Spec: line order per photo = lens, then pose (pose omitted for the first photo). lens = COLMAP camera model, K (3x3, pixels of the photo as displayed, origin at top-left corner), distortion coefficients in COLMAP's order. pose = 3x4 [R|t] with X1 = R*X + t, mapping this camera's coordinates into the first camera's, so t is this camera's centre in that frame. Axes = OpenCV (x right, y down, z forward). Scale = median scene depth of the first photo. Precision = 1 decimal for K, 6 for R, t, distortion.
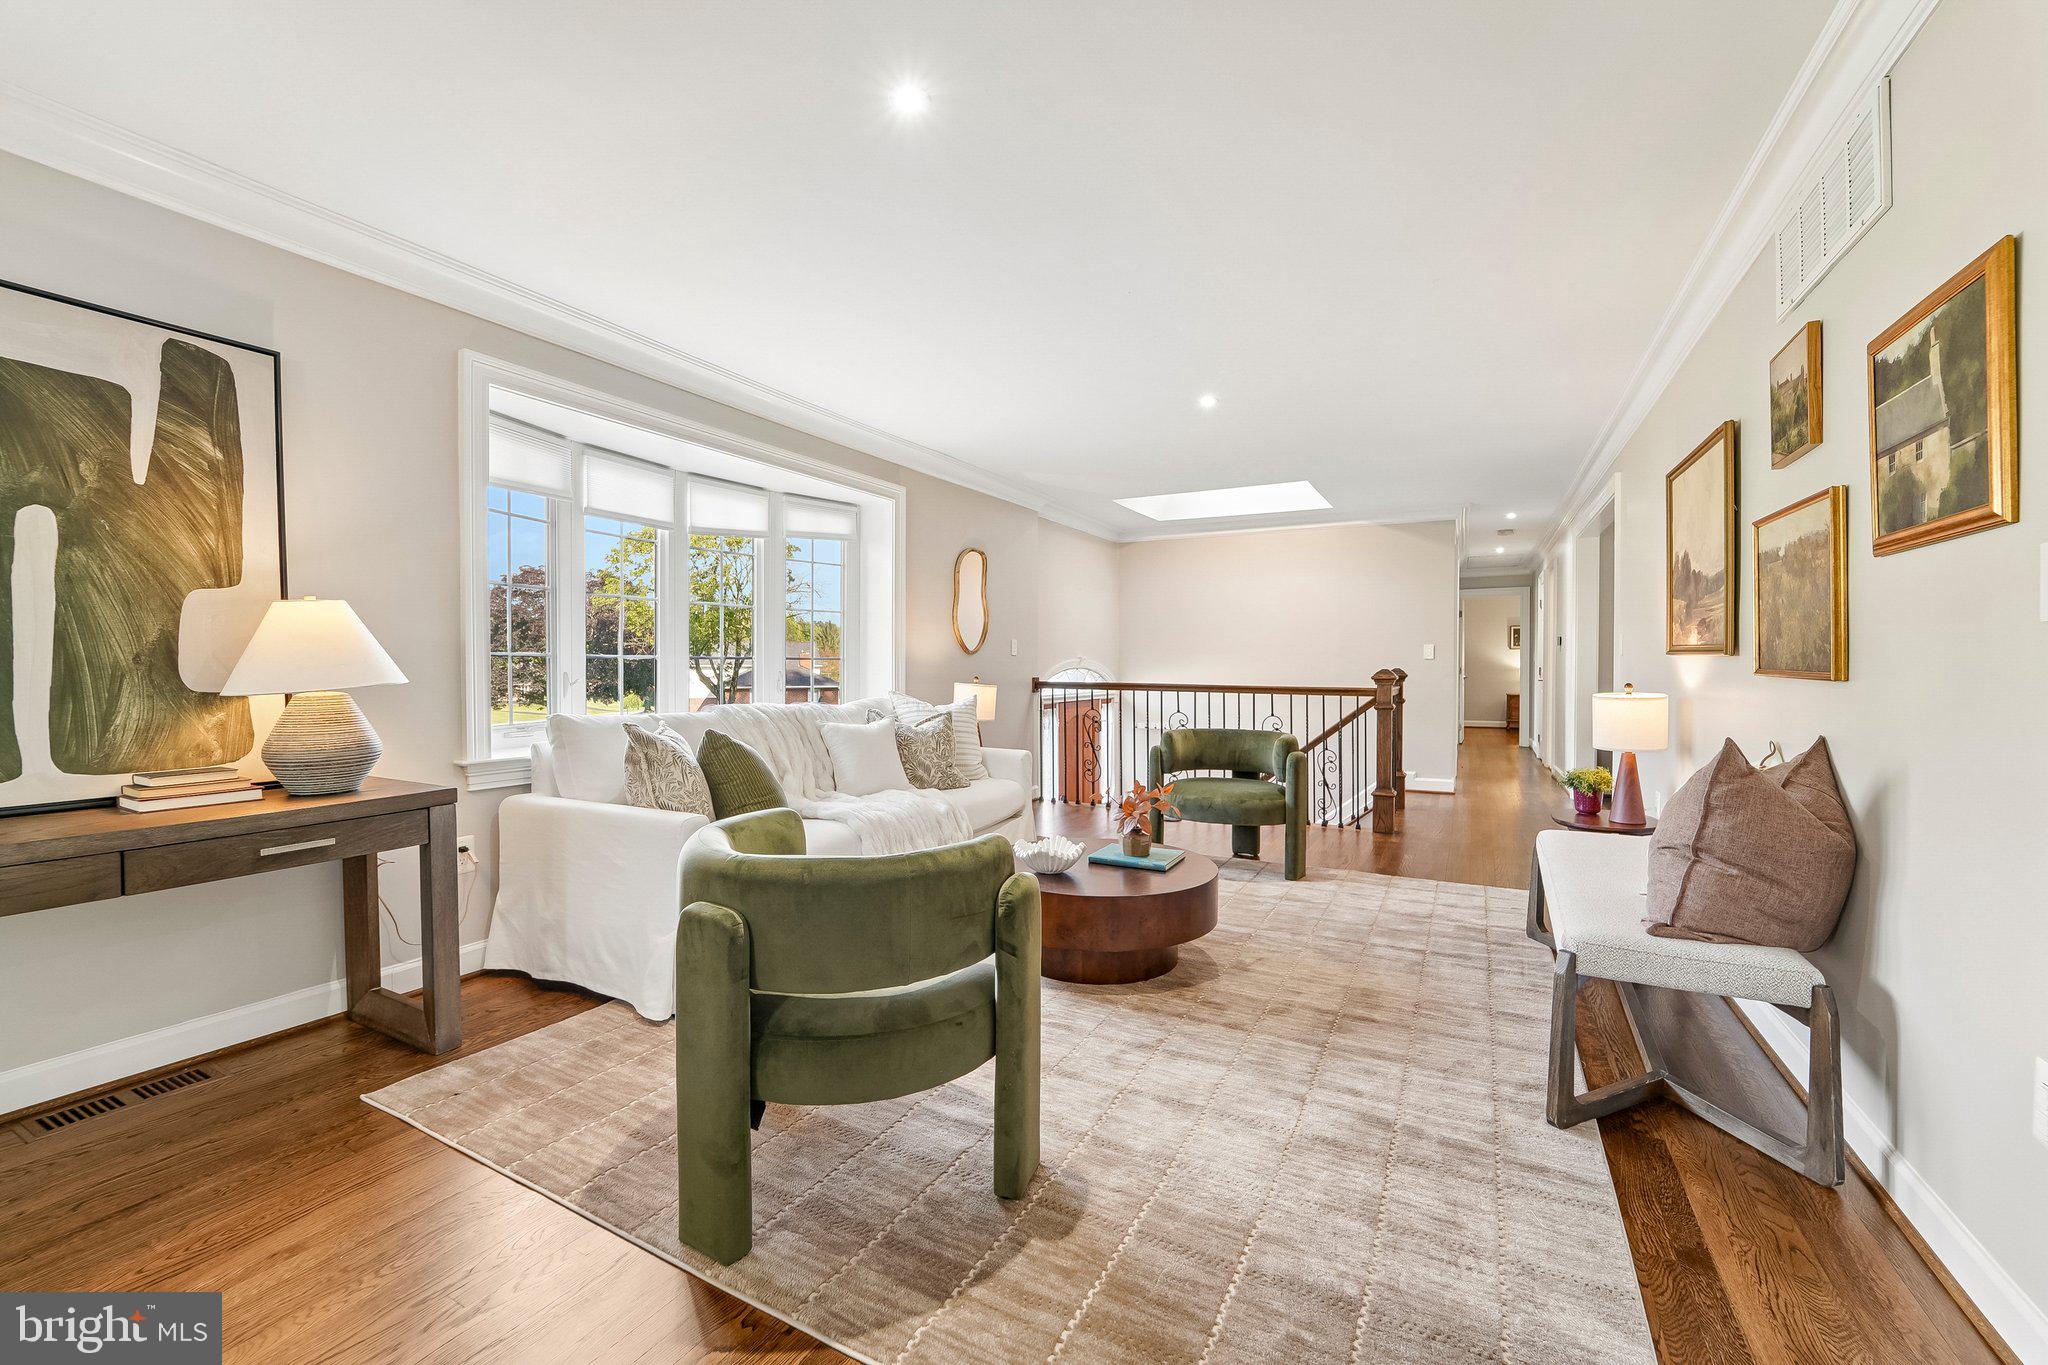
lens RADIAL K [[835.5, 0, 1031.3], [0, 835.5, 678.6], [0, 0, 1]] dist [-0.021336, 0.000005]
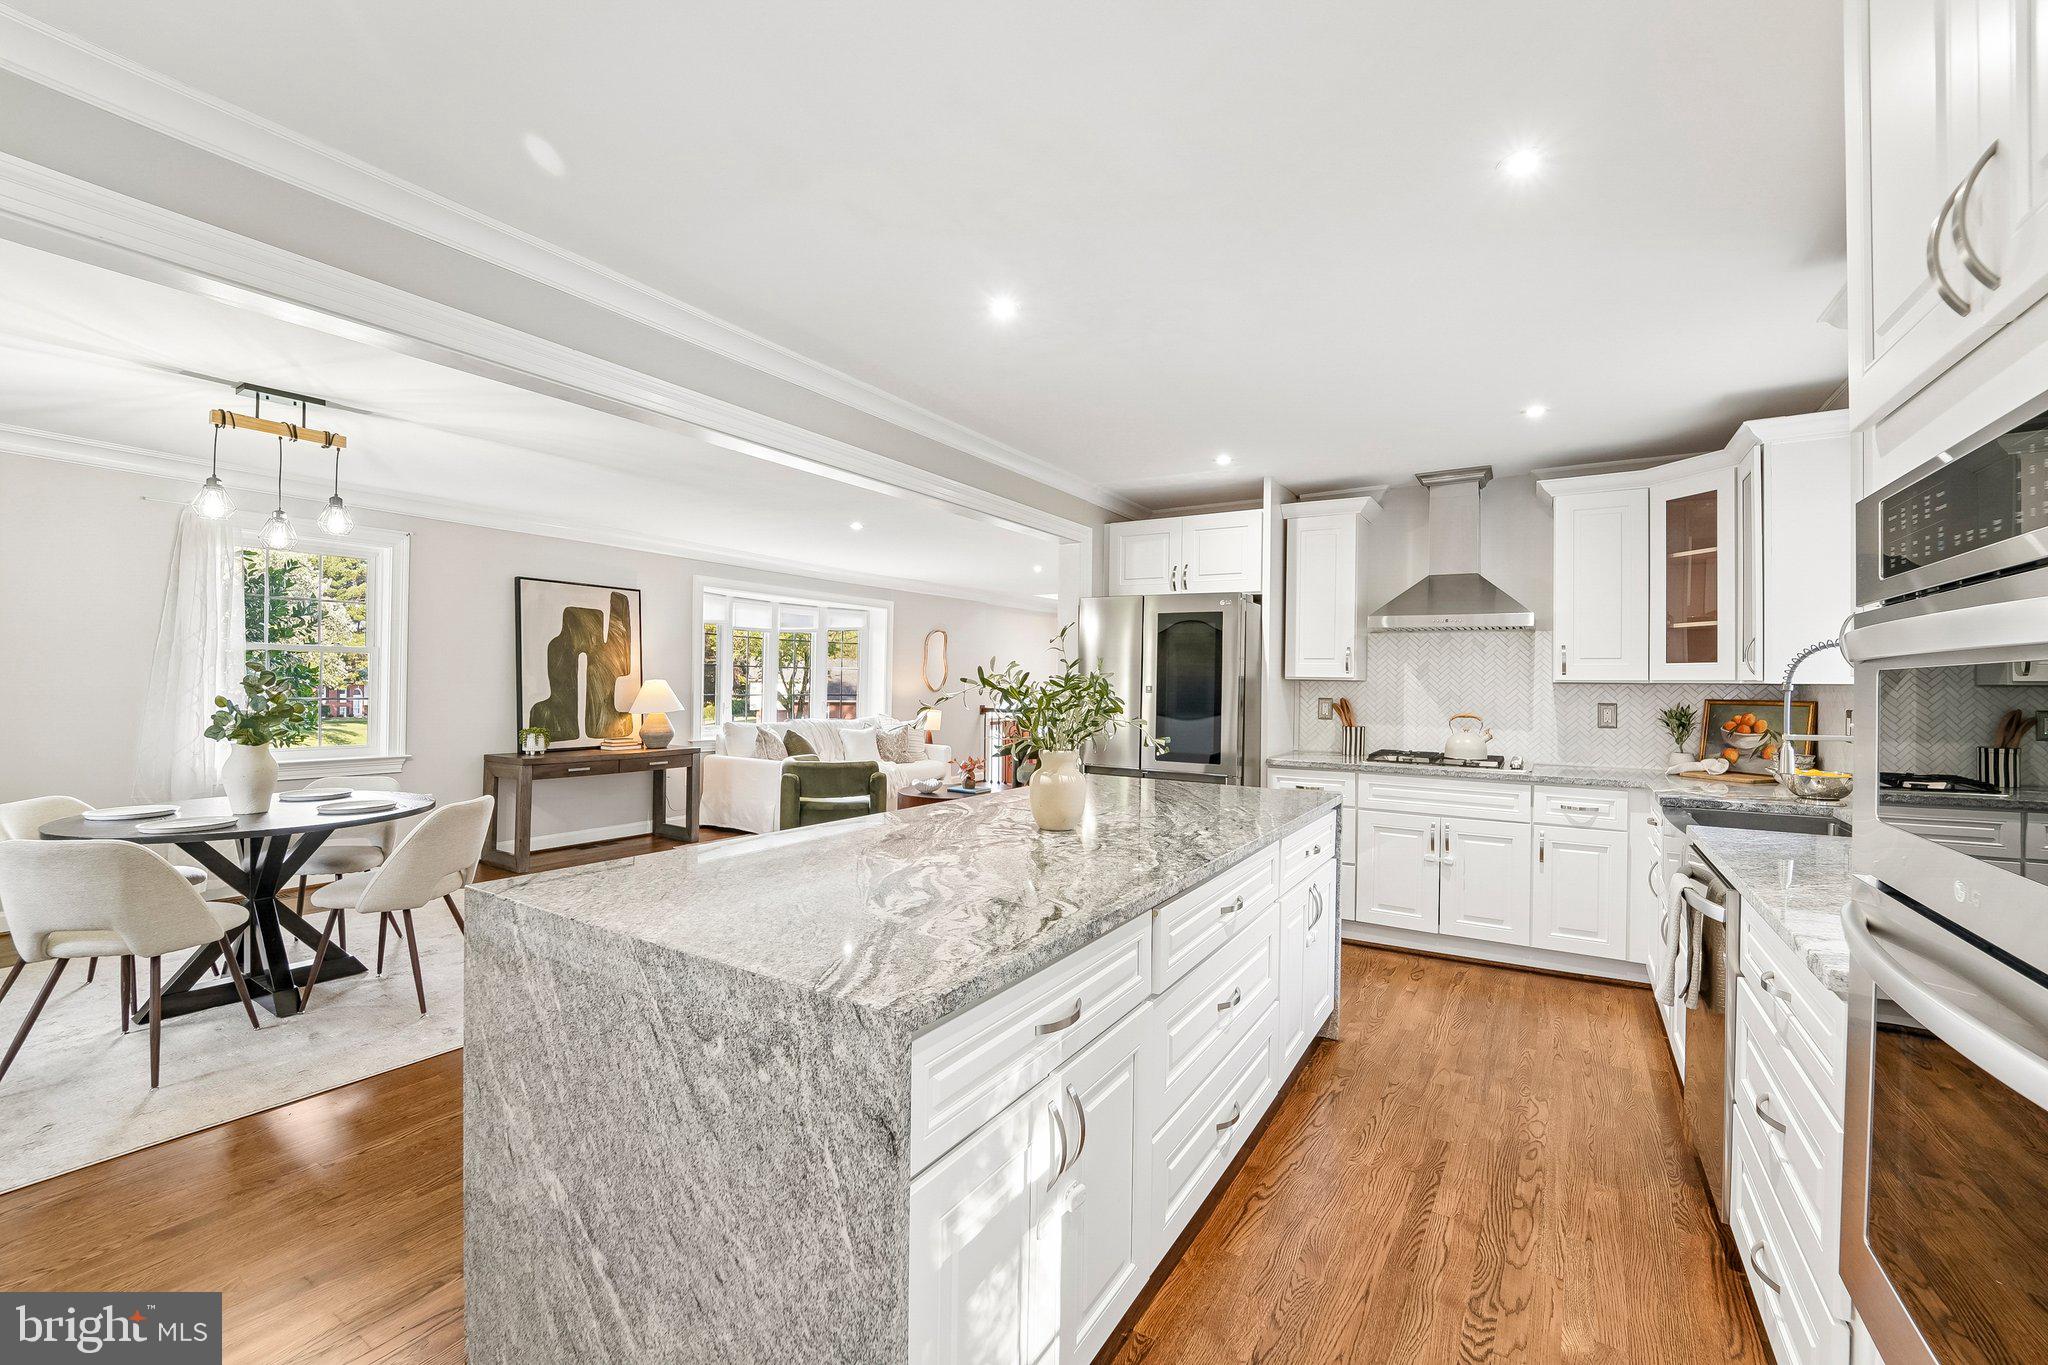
lens RADIAL K [[835.5, 0, 1031.3], [0, 835.5, 678.6], [0, 0, 1]] dist [-0.021336, 0.000005]
pose [[0.996968, 0.014585, -0.076429, 0.647229], [-0.016226, 0.999650, -0.020889, -0.060908], [0.076097, 0.022065, 0.996856, -1.764869]]
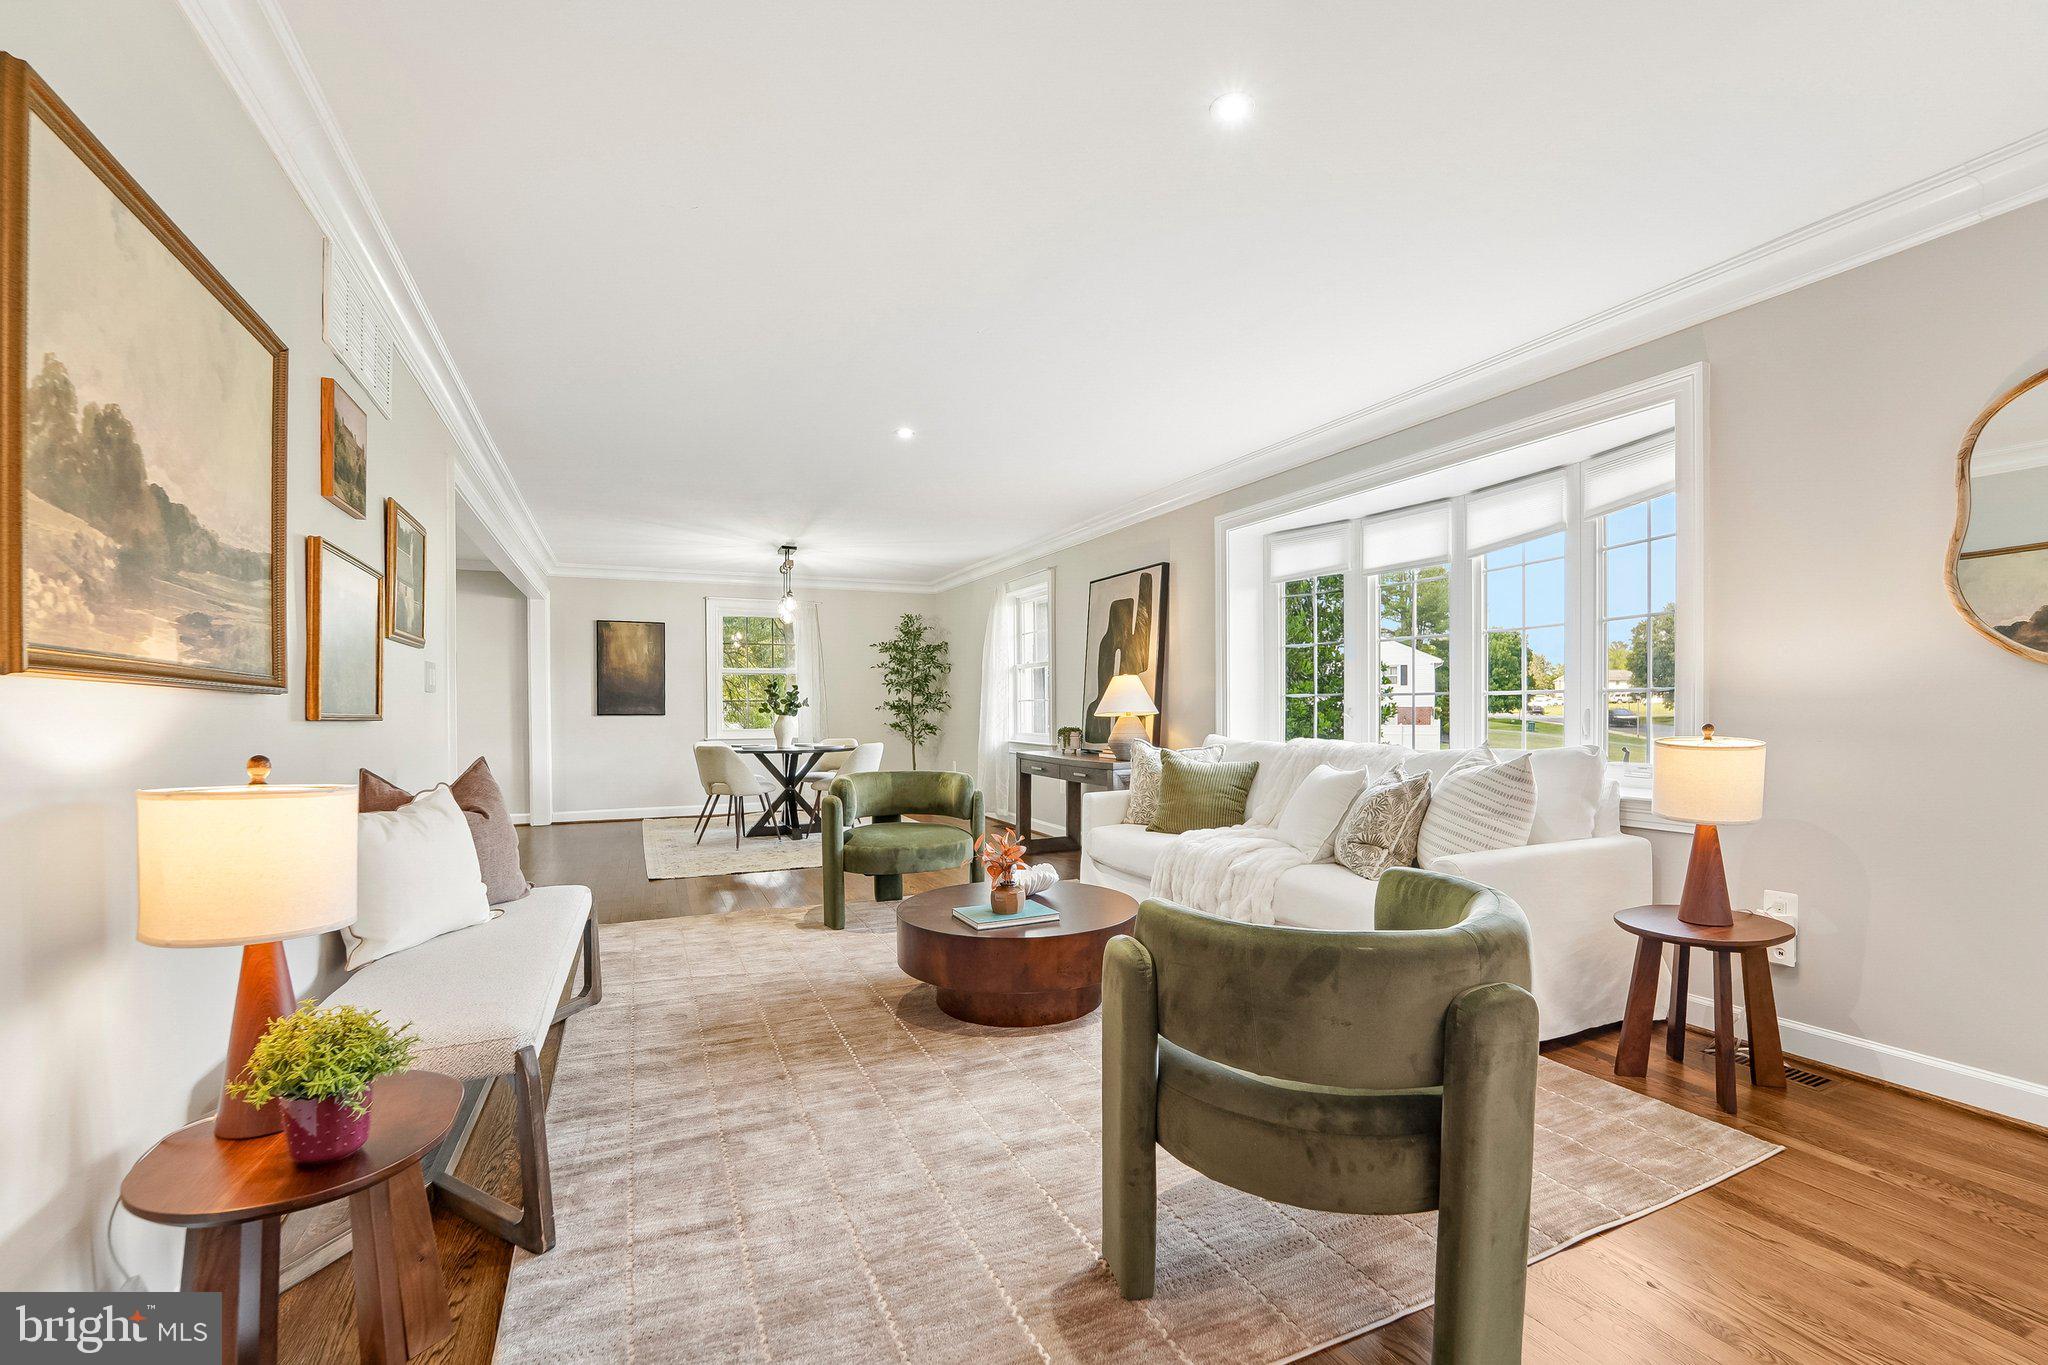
lens RADIAL K [[835.5, 0, 1031.3], [0, 835.5, 678.6], [0, 0, 1]] dist [-0.021336, 0.000005]
pose [[-0.587121, -0.029832, -0.808950, 1.127311], [-0.009379, 0.999504, -0.030051, -0.015229], [0.809445, -0.010056, -0.587109, 2.085514]]
